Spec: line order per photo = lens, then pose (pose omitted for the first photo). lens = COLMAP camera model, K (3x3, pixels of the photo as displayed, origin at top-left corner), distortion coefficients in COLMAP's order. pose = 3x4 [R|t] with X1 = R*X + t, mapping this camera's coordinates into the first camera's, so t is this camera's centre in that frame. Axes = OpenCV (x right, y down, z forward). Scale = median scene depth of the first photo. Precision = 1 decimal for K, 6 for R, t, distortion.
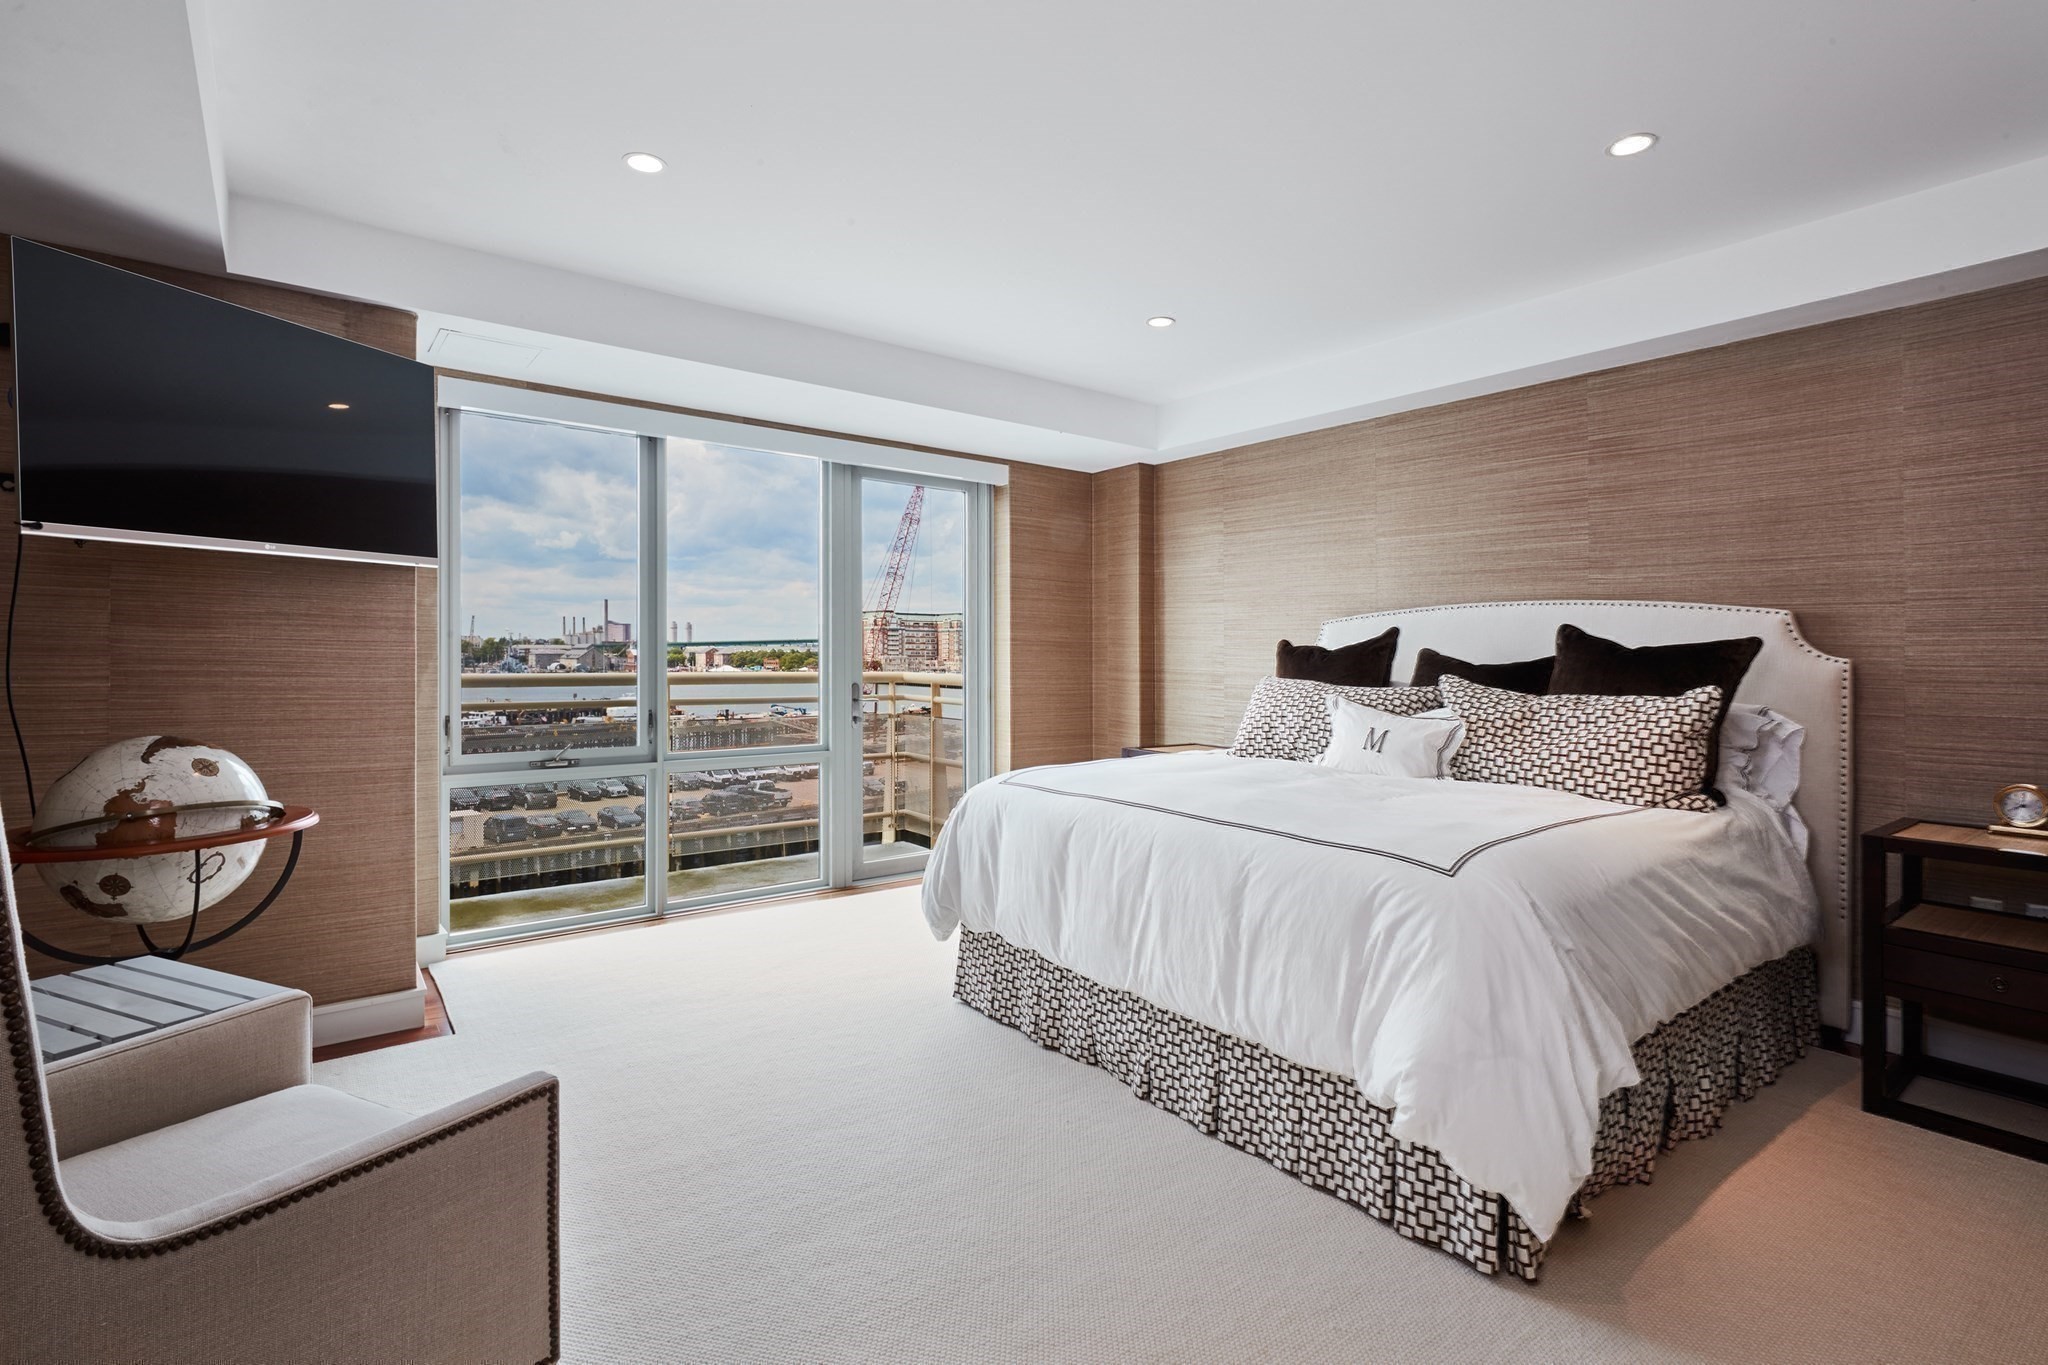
lens RADIAL K [[911.0, 0, 1040.8], [0, 911.0, 646.0], [0, 0, 1]] dist [-0.000793, -0.000227]
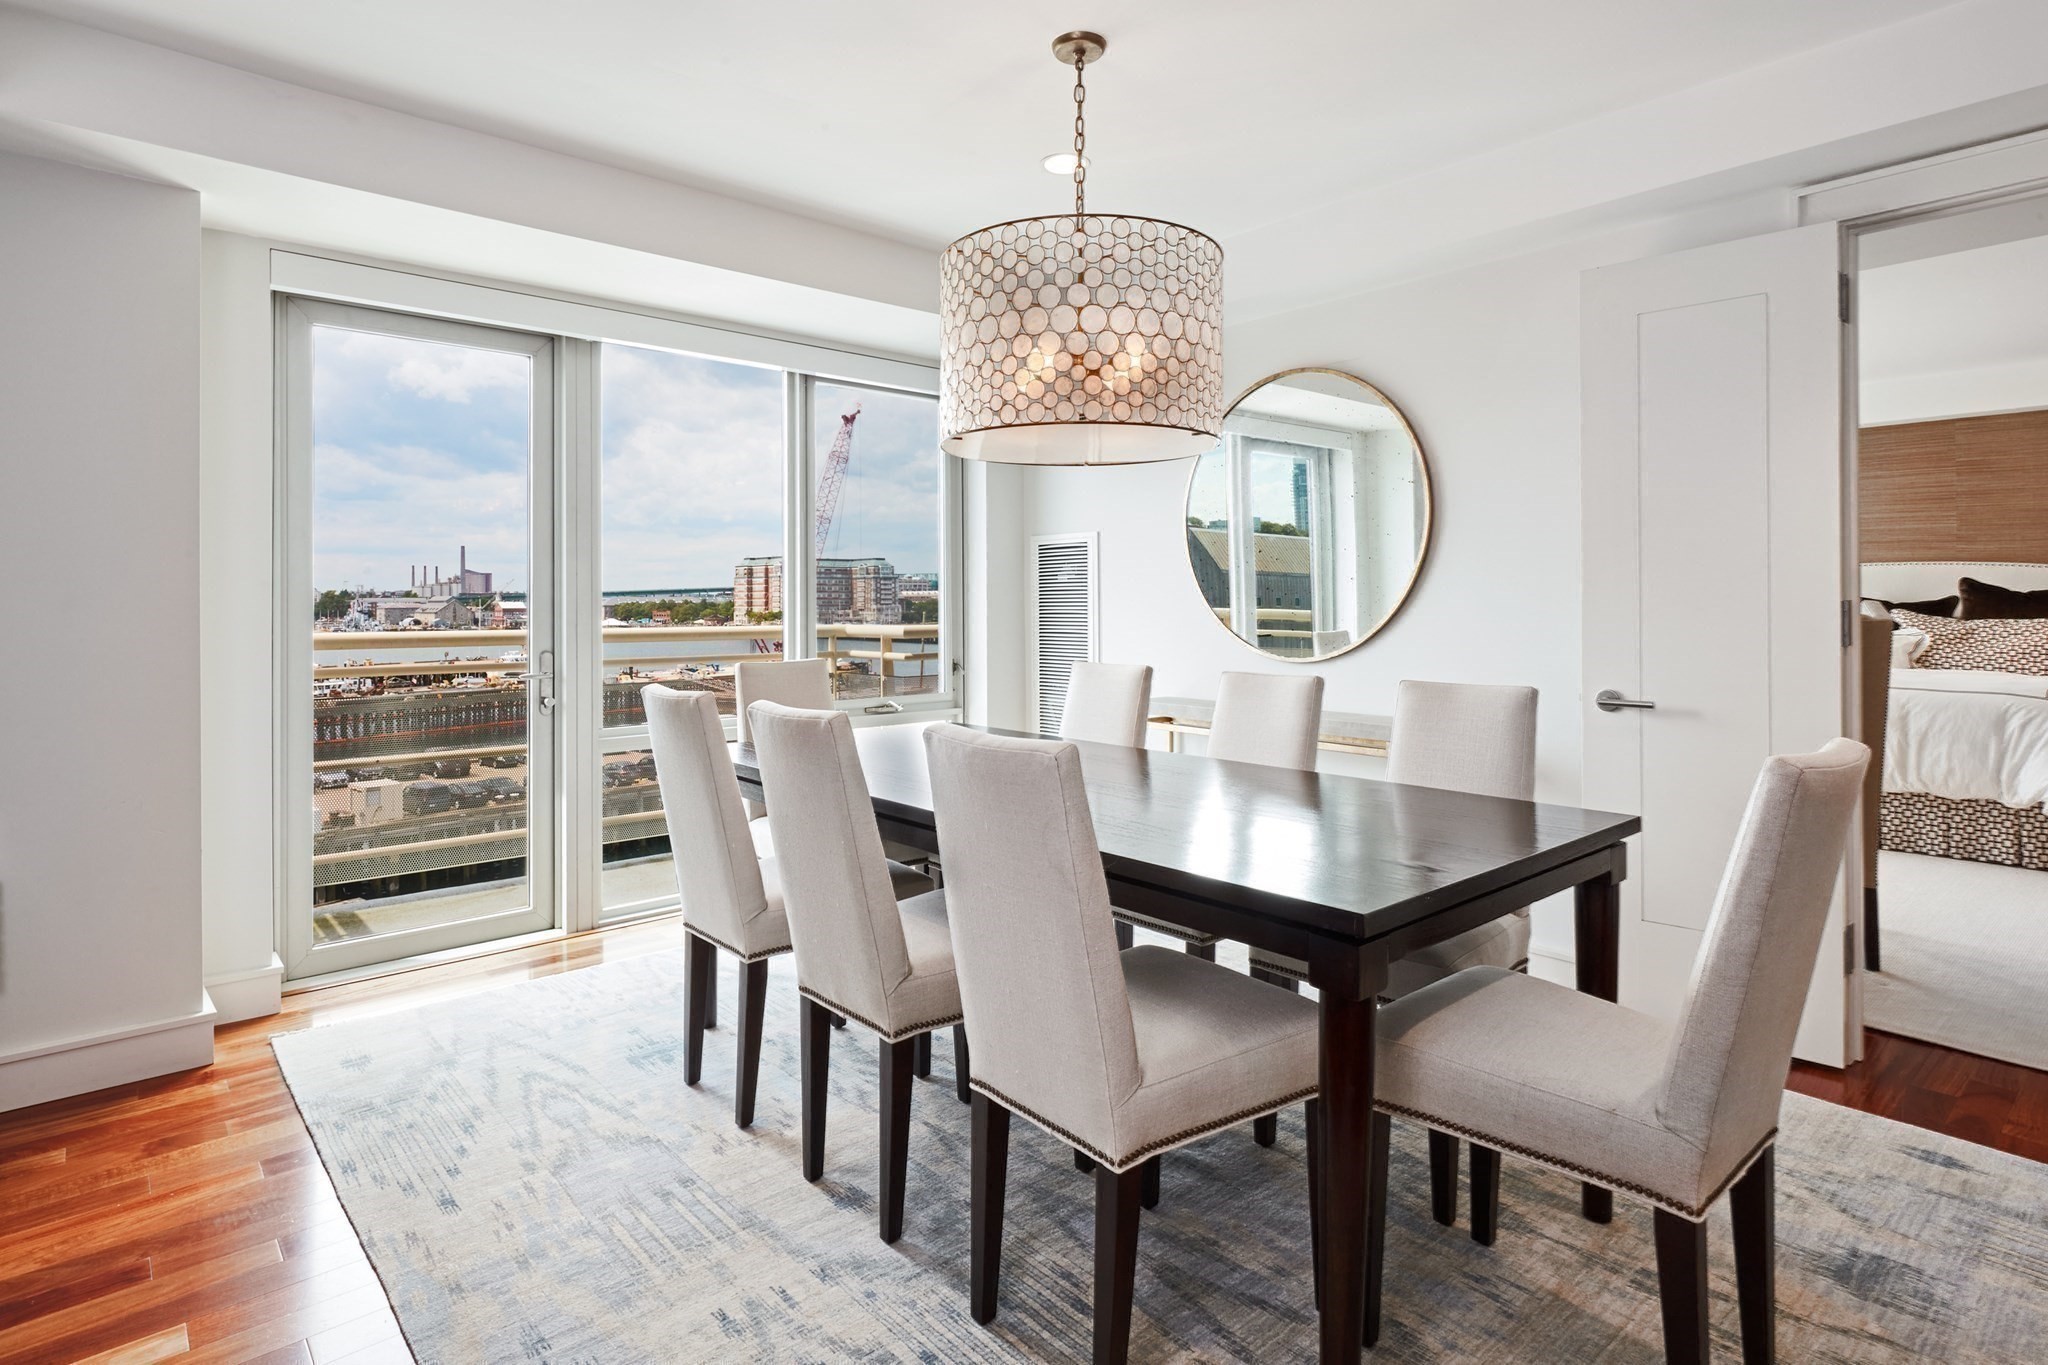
lens RADIAL K [[1100.1, 0, 848.4], [0, 1100.1, 604.1], [0, 0, 1]] dist [0.006667, 0.000481]
pose [[0.998341, -0.011376, 0.056446, -0.229375], [0.010778, 0.999883, 0.010892, -0.002805], [-0.056563, -0.010266, 0.998346, -0.131166]]
